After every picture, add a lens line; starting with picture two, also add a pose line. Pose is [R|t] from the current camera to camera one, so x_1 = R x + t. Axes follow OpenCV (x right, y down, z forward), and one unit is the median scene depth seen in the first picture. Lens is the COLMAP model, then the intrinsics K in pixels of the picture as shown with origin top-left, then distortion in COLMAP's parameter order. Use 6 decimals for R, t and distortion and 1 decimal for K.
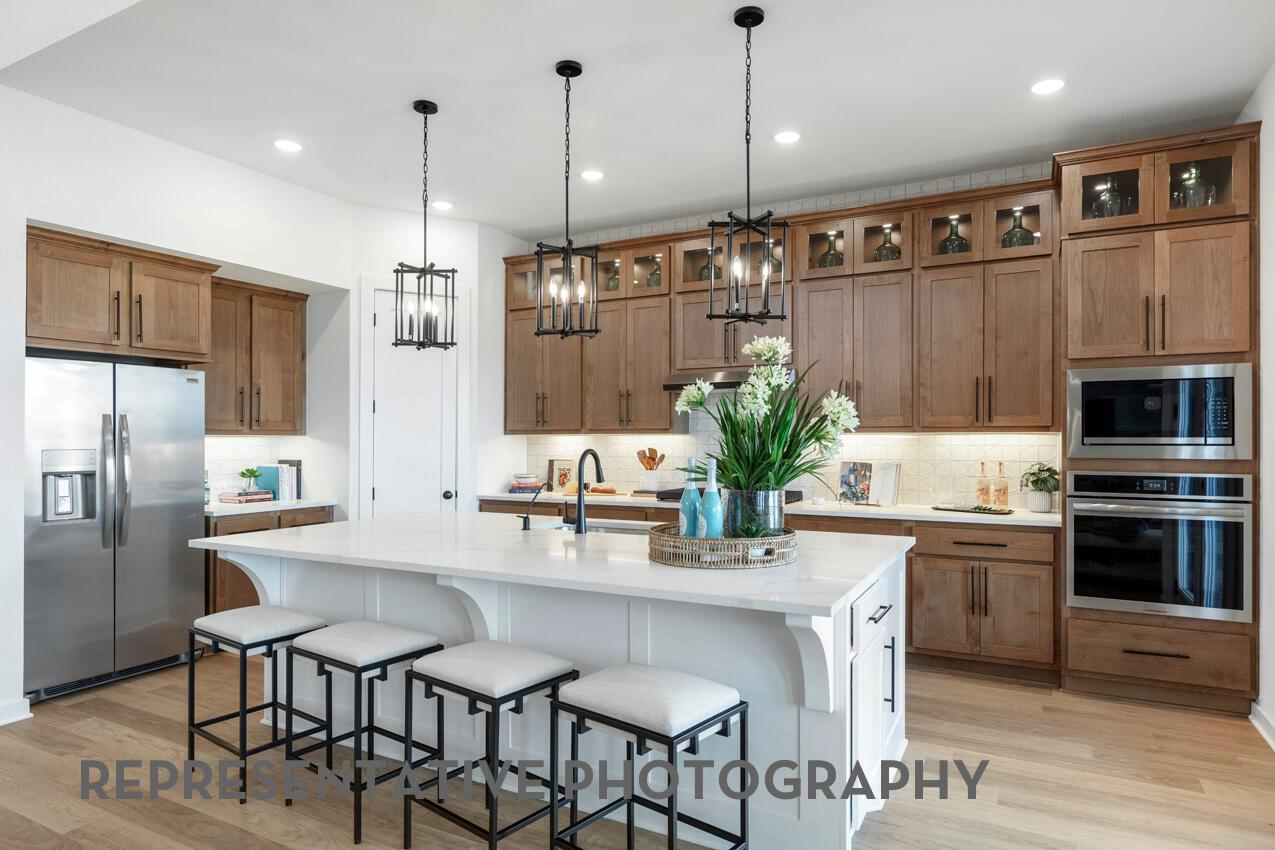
lens RADIAL K [[728.8, 0, 642.7], [0, 728.8, 431.5], [0, 0, 1]] dist [-0.000882, -0.000606]
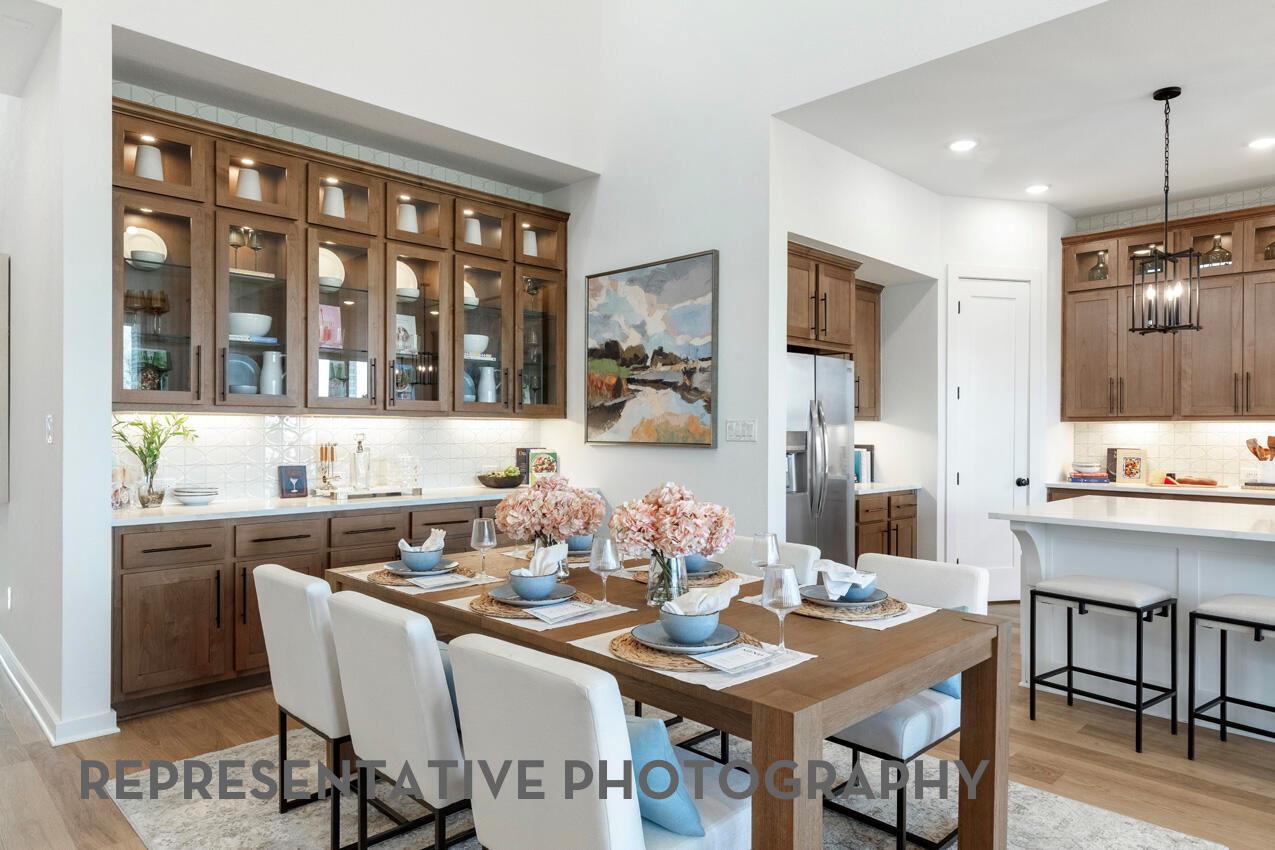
lens RADIAL K [[783.3, 0, 644.1], [0, 783.3, 426.4], [0, 0, 1]] dist [0.003515, -0.000977]
pose [[0.955170, 0.004758, -0.296019, -0.532937], [-0.003384, 0.999981, 0.005155, 0.009372], [0.296038, -0.003922, 0.955168, -0.202246]]
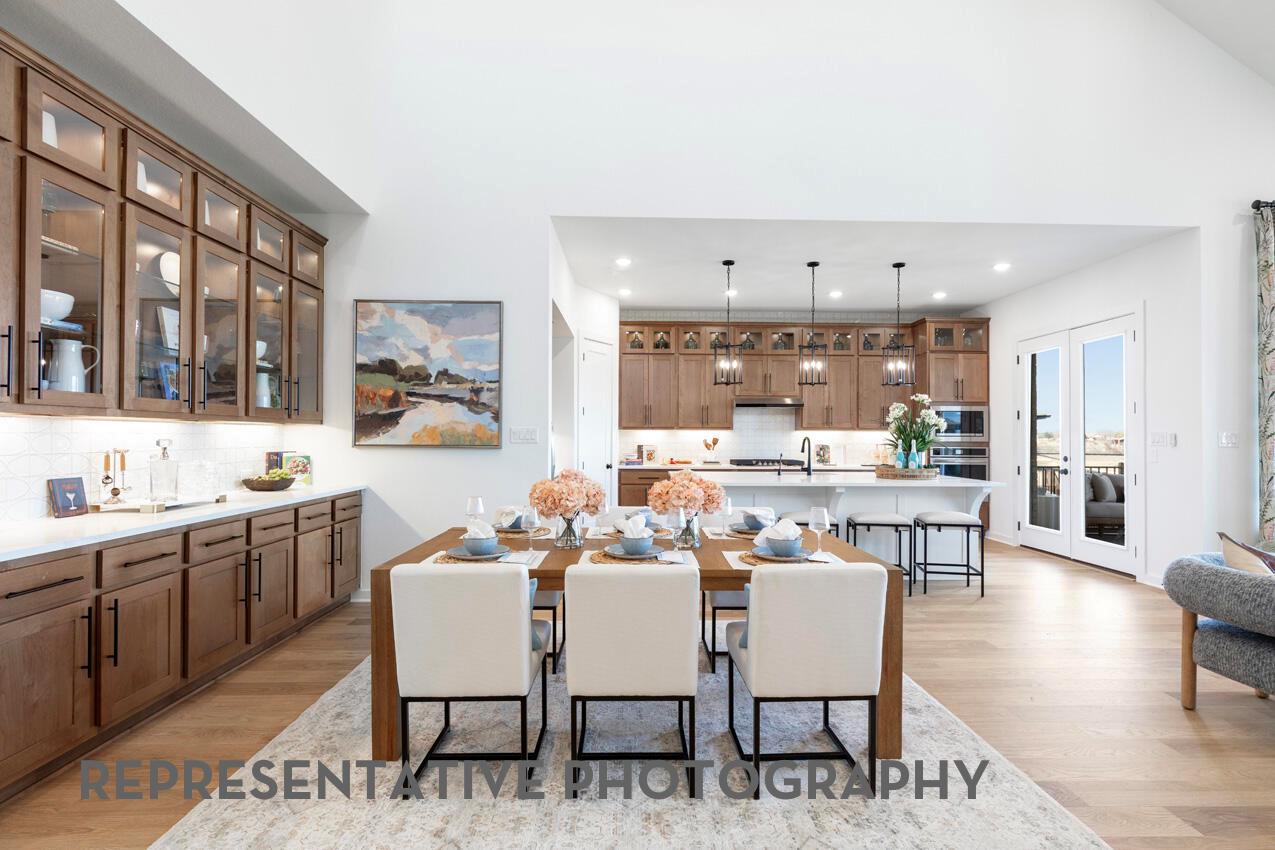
lens RADIAL K [[586.8, 0, 640.7], [0, 586.8, 428.0], [0, 0, 1]] dist [-0.000181, -0.000250]
pose [[0.875371, 0.012232, 0.483297, -1.011395], [-0.010659, 0.999925, -0.006001, 0.010337], [-0.483334, 0.000102, 0.875436, -0.217256]]
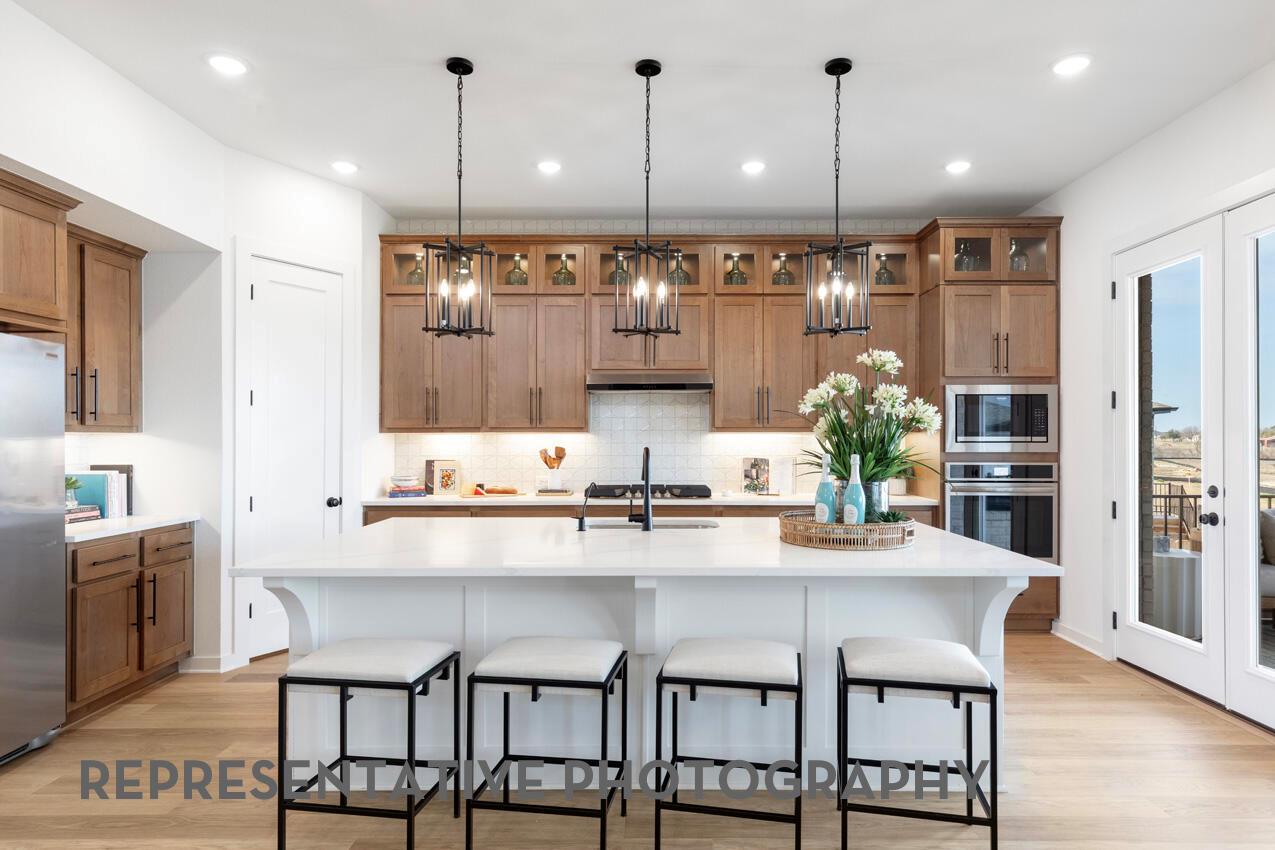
lens RADIAL K [[718.9, 0, 642.2], [0, 718.9, 435.1], [0, 0, 1]] dist [0.009717, -0.001094]
pose [[0.886705, 0.002389, 0.462330, -0.406602], [-0.005069, 0.999977, 0.004554, 0.001925], [-0.462308, -0.006381, 0.886696, 0.086904]]
